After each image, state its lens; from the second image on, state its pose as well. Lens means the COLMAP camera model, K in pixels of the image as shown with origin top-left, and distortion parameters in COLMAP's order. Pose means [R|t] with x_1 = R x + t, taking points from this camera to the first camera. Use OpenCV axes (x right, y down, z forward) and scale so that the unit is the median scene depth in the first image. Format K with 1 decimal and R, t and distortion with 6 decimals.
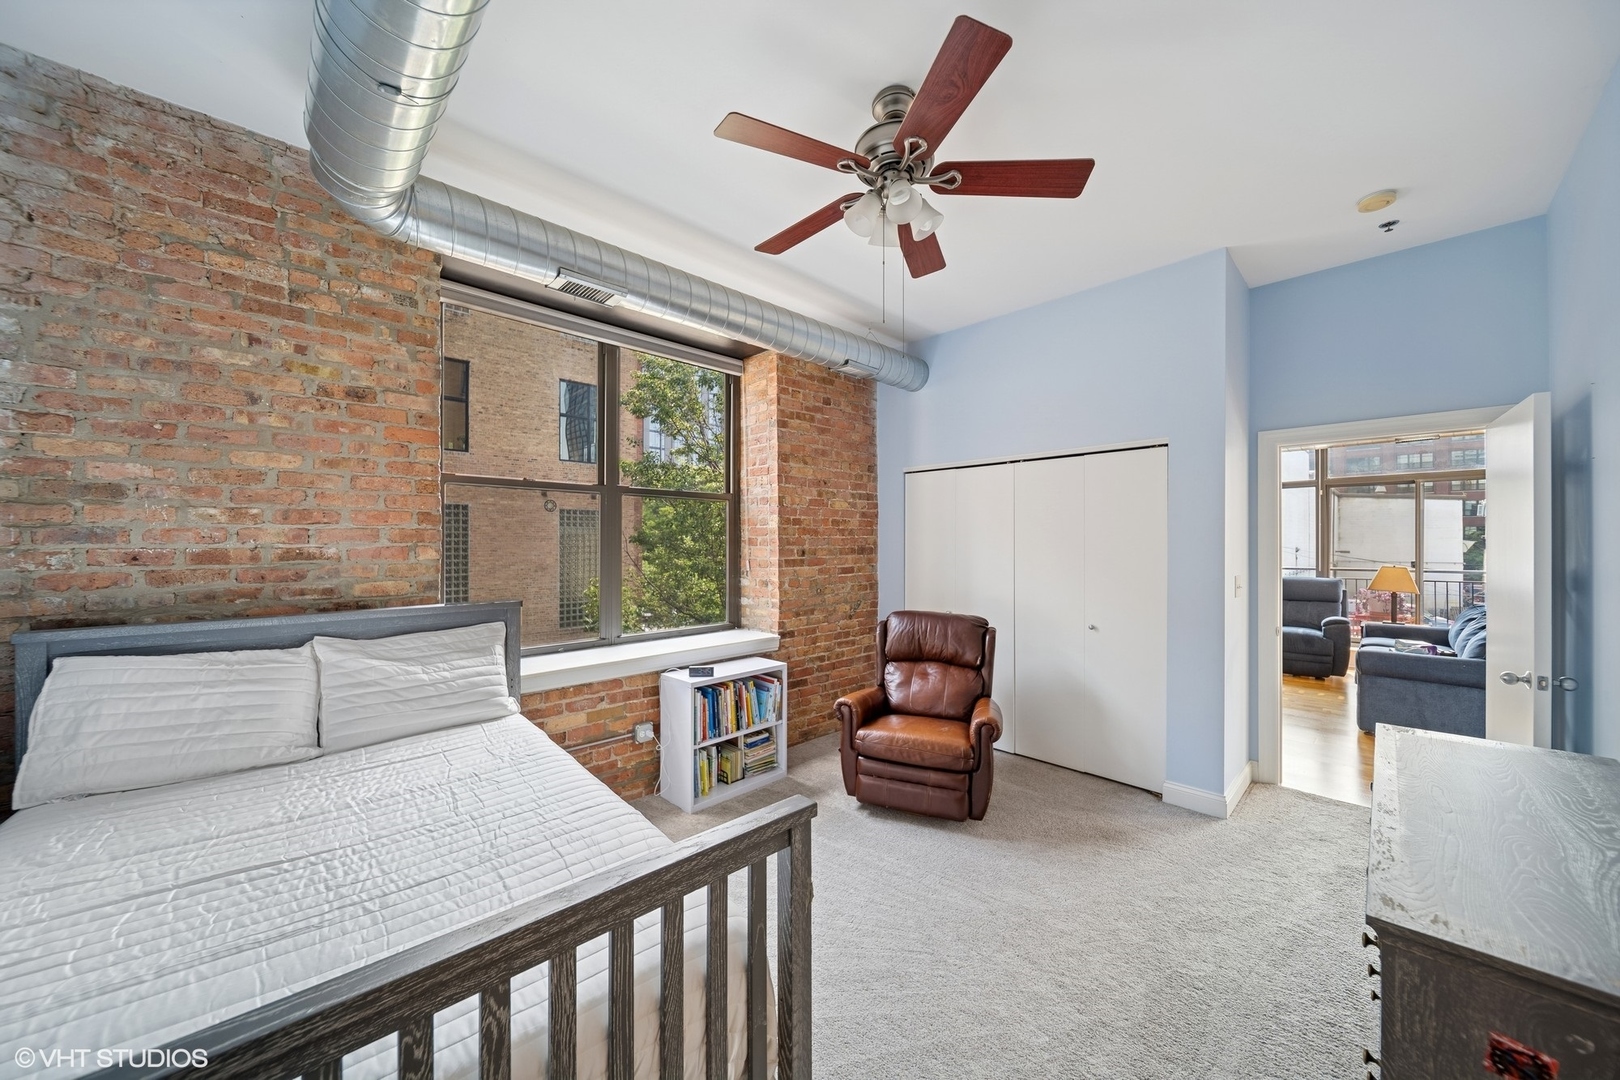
lens RADIAL K [[574.2, 0, 795.7], [0, 574.2, 535.5], [0, 0, 1]] dist [-0.000180, -0.001878]
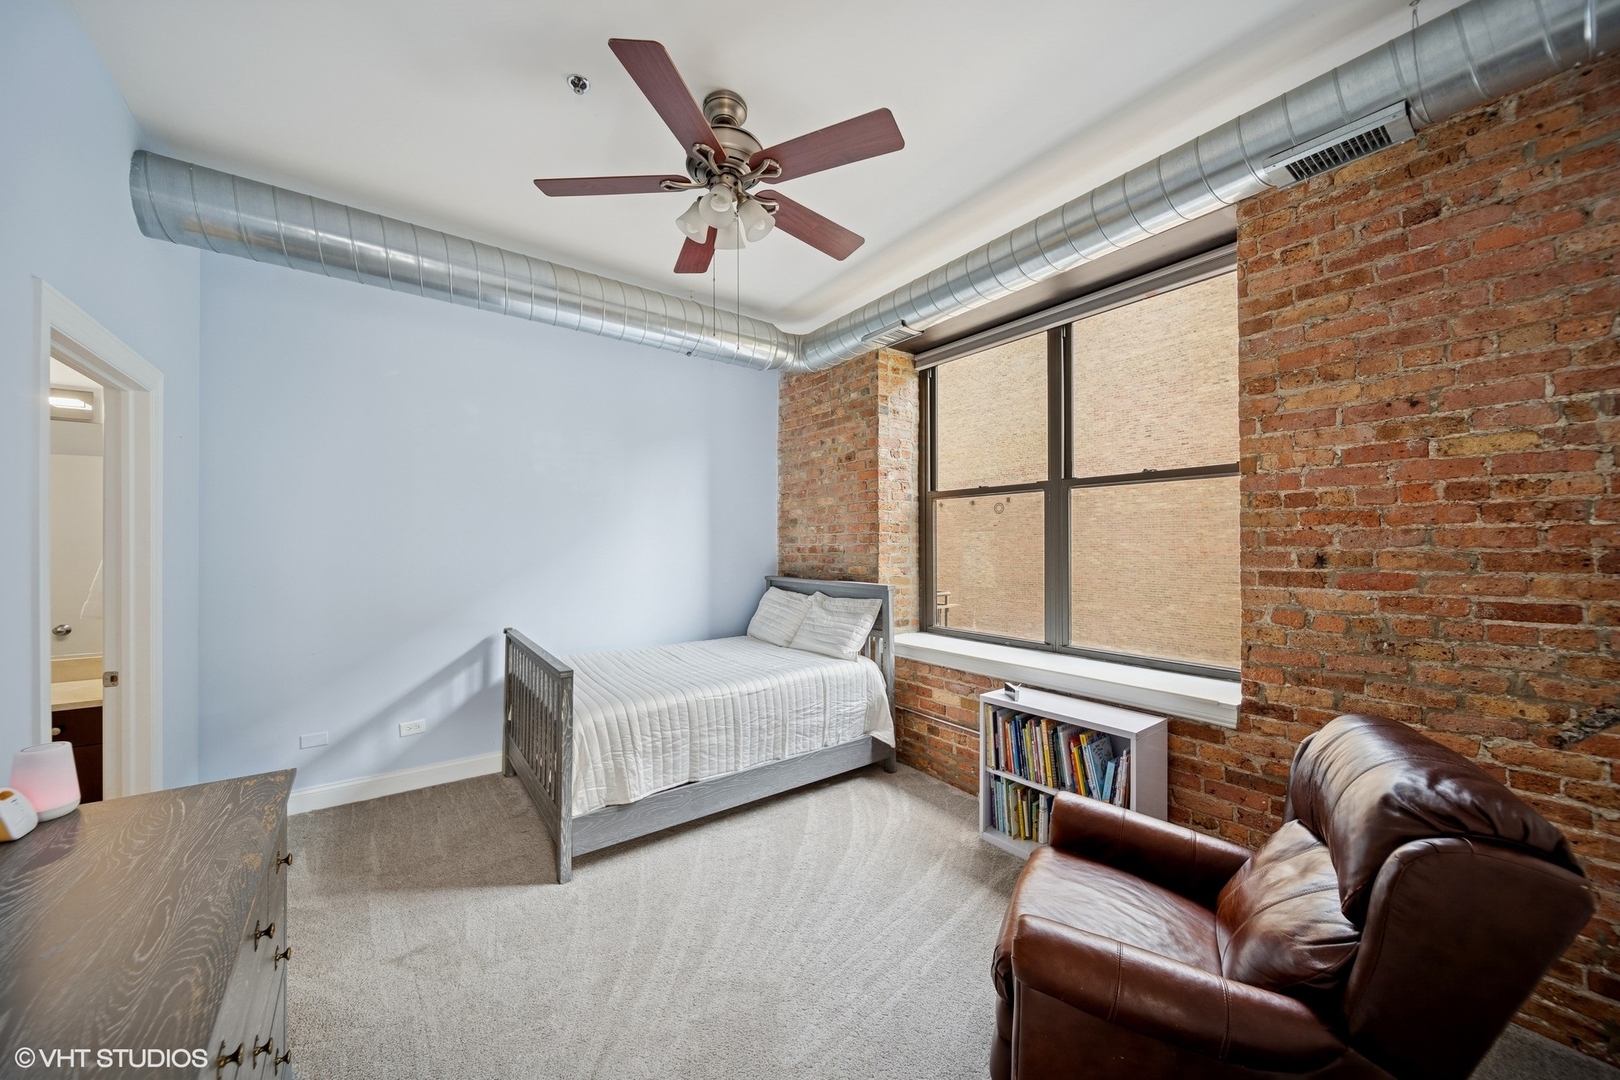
lens RADIAL K [[574.2, 0, 795.7], [0, 574.2, 535.5], [0, 0, 1]] dist [-0.000180, -0.001878]
pose [[-0.128266, -0.013948, -0.991642, 0.587266], [0.015559, 0.999750, -0.016074, 0.009645], [0.991618, -0.017491, -0.128016, 0.636360]]
